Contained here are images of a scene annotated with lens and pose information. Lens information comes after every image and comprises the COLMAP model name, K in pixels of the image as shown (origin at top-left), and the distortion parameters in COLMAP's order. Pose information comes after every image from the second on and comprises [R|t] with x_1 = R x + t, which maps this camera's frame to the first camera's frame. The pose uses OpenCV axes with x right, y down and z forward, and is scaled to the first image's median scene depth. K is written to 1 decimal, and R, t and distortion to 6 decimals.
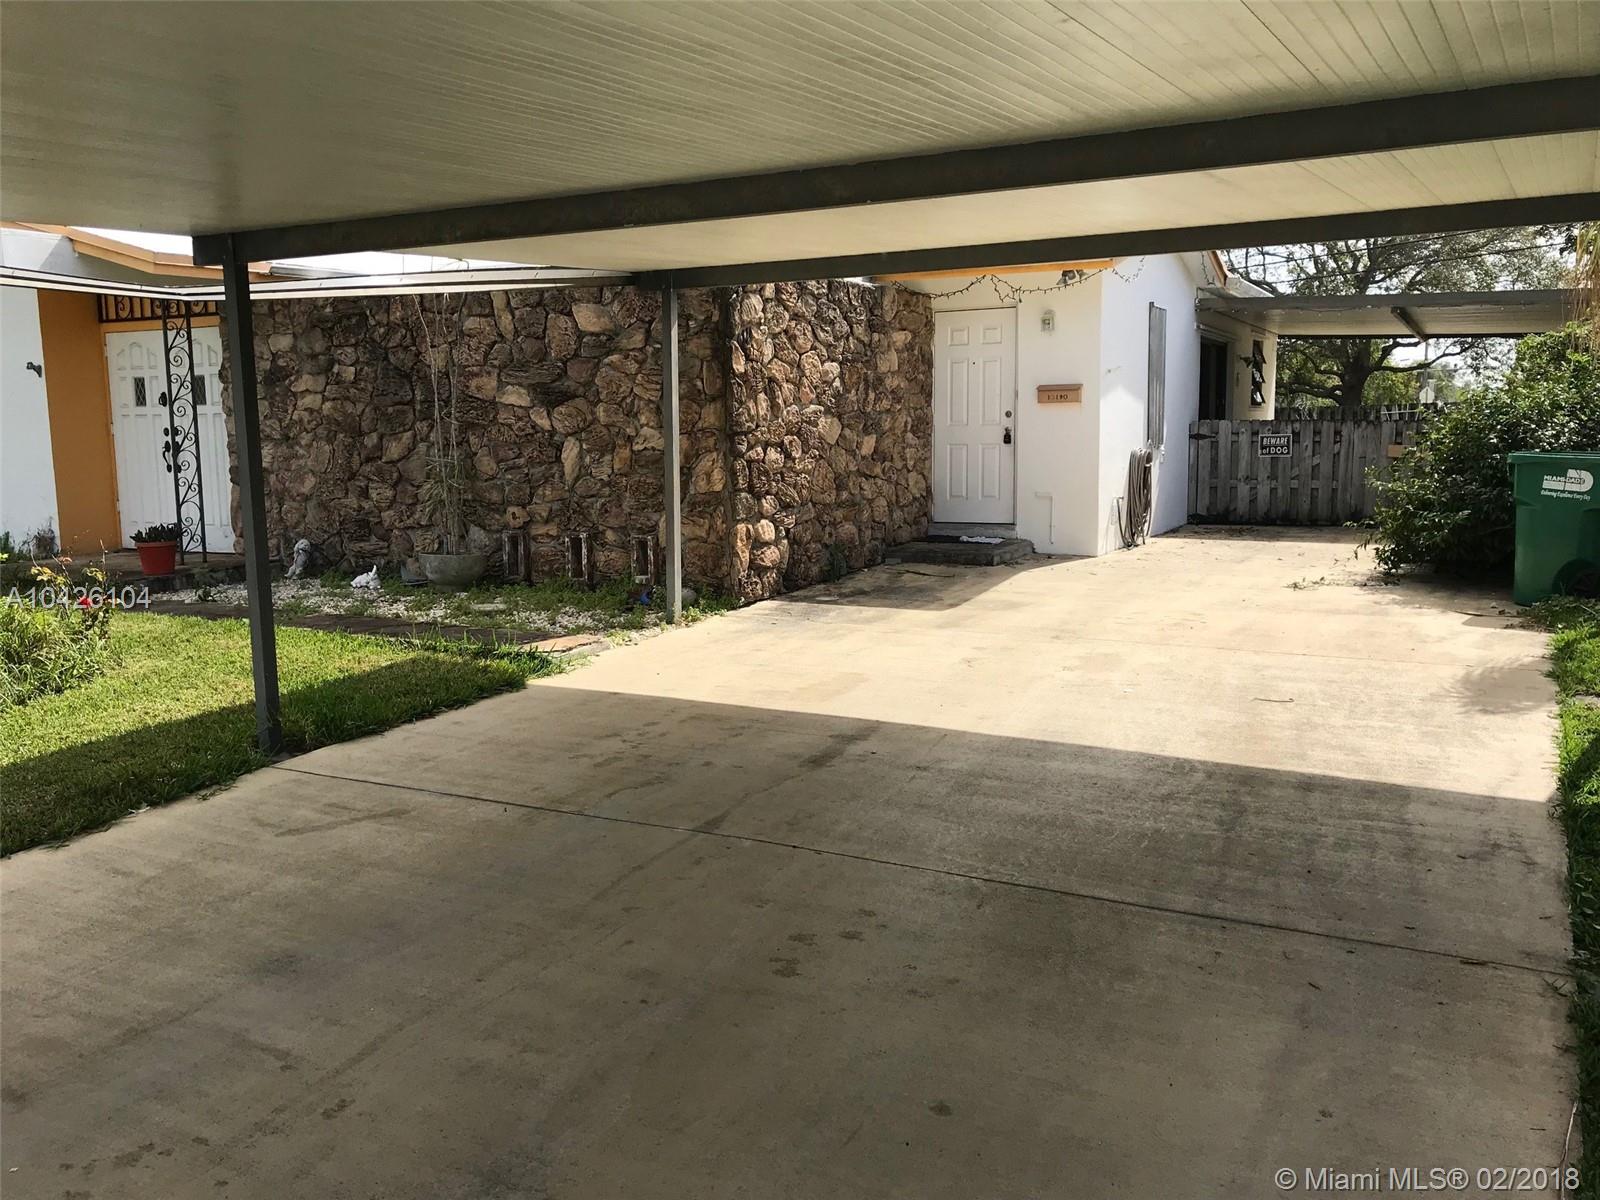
lens RADIAL K [[1313.1, 0, 796.3], [0, 1313.1, 600.8], [0, 0, 1]] dist [0.033432, -0.035919]
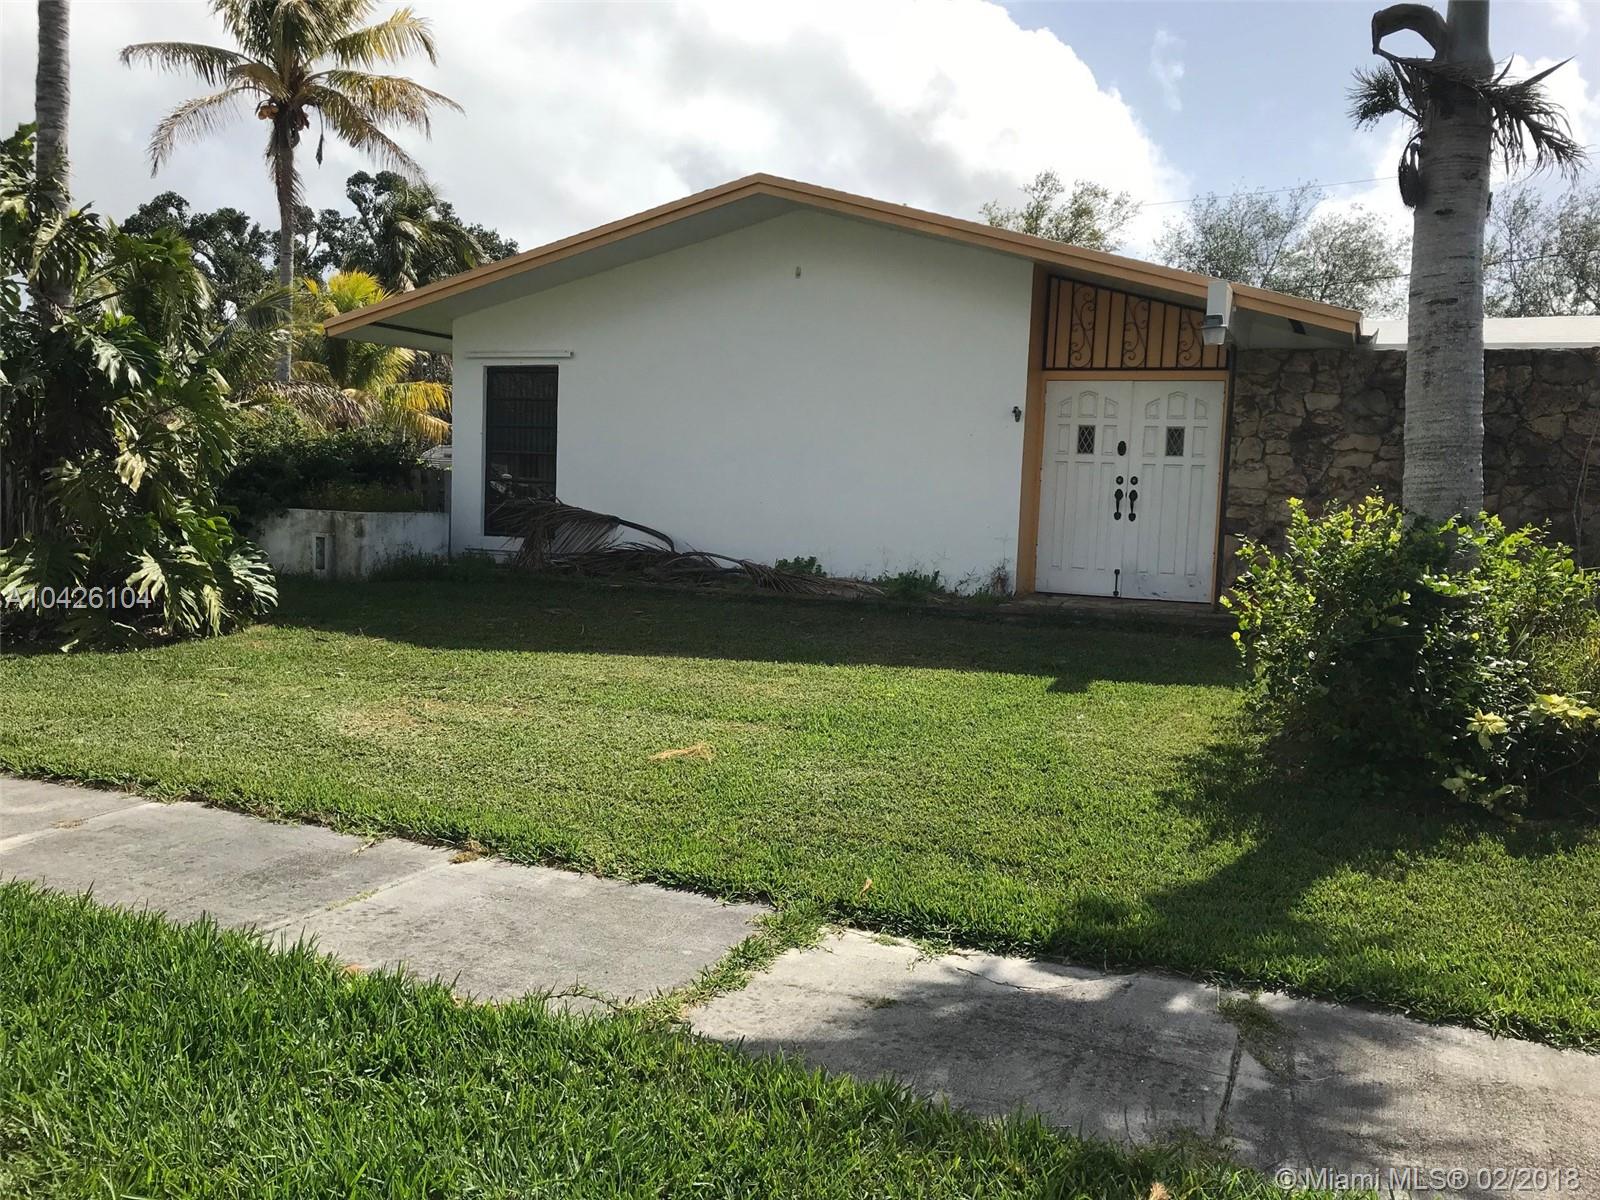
lens RADIAL K [[1313.1, 0, 787.4], [0, 1313.1, 595.1], [0, 0, 1]] dist [0.033432, -0.035919]
pose [[0.995107, 0.043965, 0.088478, -1.024234], [-0.039682, 0.997981, -0.049591, 0.025659], [-0.090479, 0.045837, 0.994843, 0.025228]]
